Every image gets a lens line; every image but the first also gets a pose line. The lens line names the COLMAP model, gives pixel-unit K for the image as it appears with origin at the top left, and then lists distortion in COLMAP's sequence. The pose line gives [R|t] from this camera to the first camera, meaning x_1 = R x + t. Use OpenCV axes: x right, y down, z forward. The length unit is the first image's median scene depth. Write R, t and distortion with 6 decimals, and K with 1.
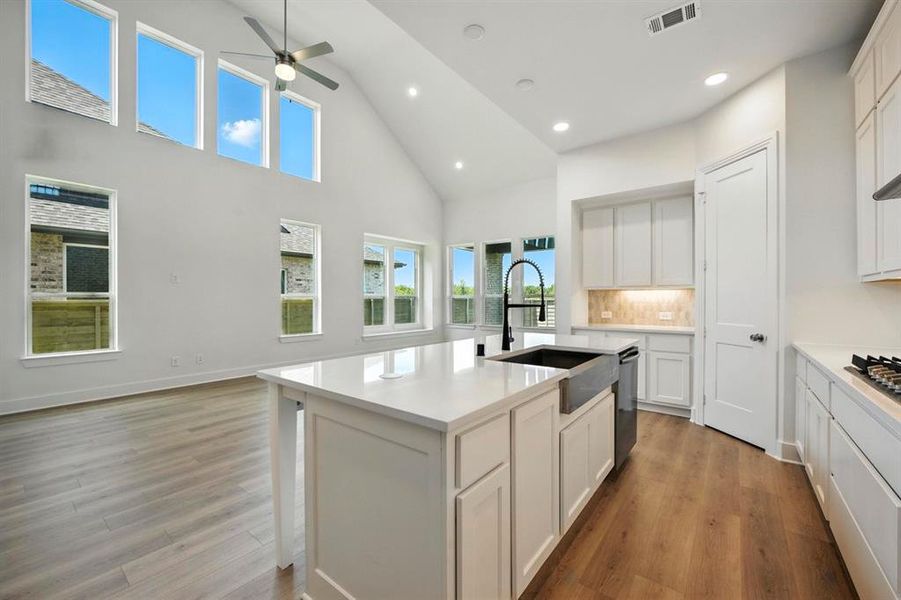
lens RADIAL K [[360.3, 0, 455.2], [0, 360.3, 301.0], [0, 0, 1]] dist [-0.002079, -0.000201]
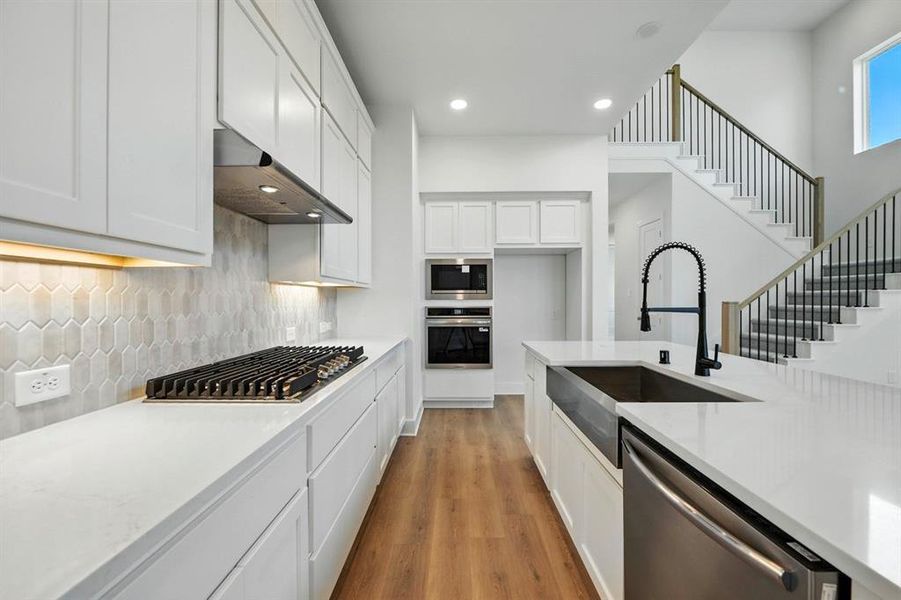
lens RADIAL K [[360.0, 0, 455.3], [0, 360.0, 299.2], [0, 0, 1]] dist [-0.010127, -0.000252]
pose [[-0.793907, 0.002891, -0.608032, 0.455672], [0.000806, 0.999993, 0.003702, -0.004650], [0.608038, 0.002449, -0.793904, 0.622371]]
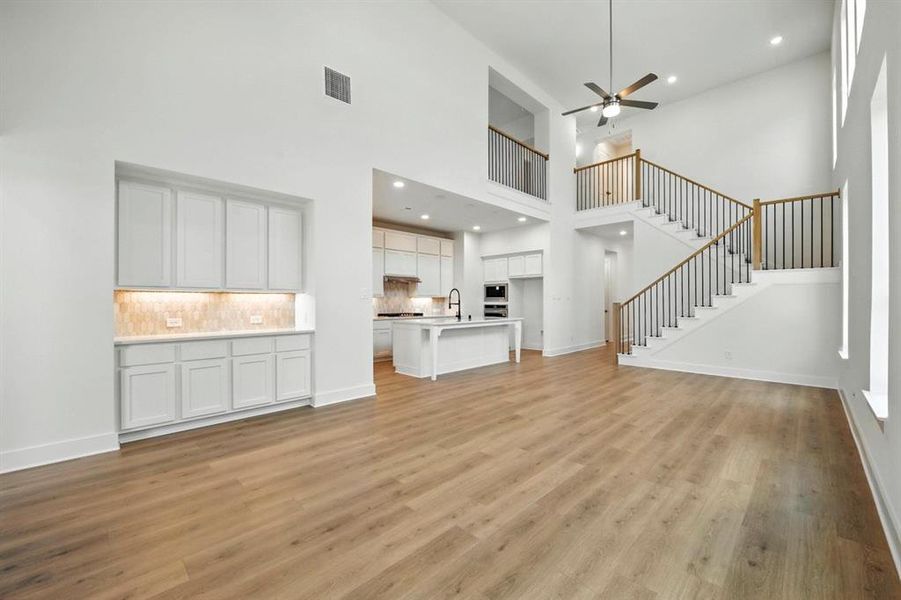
lens RADIAL K [[362.9, 0, 455.1], [0, 362.9, 301.2], [0, 0, 1]] dist [-0.009583, -0.000066]
pose [[-0.993342, 0.003359, 0.115153, -0.079165], [0.003772, 0.999987, 0.003373, -0.009895], [-0.115140, 0.003785, -0.993342, 1.937806]]
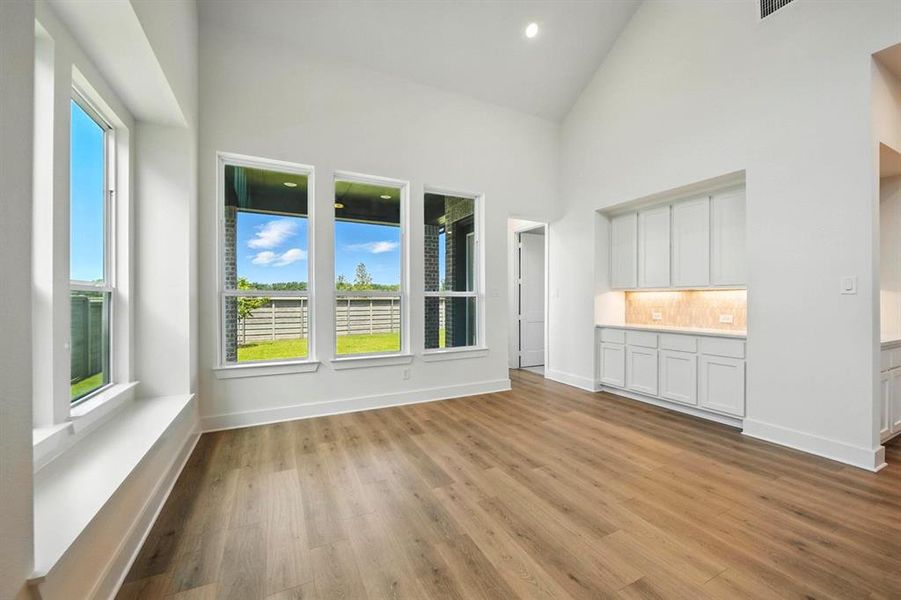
lens RADIAL K [[360.0, 0, 455.3], [0, 360.0, 299.2], [0, 0, 1]] dist [-0.010127, -0.000252]
pose [[0.425554, 0.002052, 0.904931, -0.498653], [0.004615, 0.999980, -0.004438, -0.006914], [-0.904921, 0.006065, 0.425536, 1.296182]]
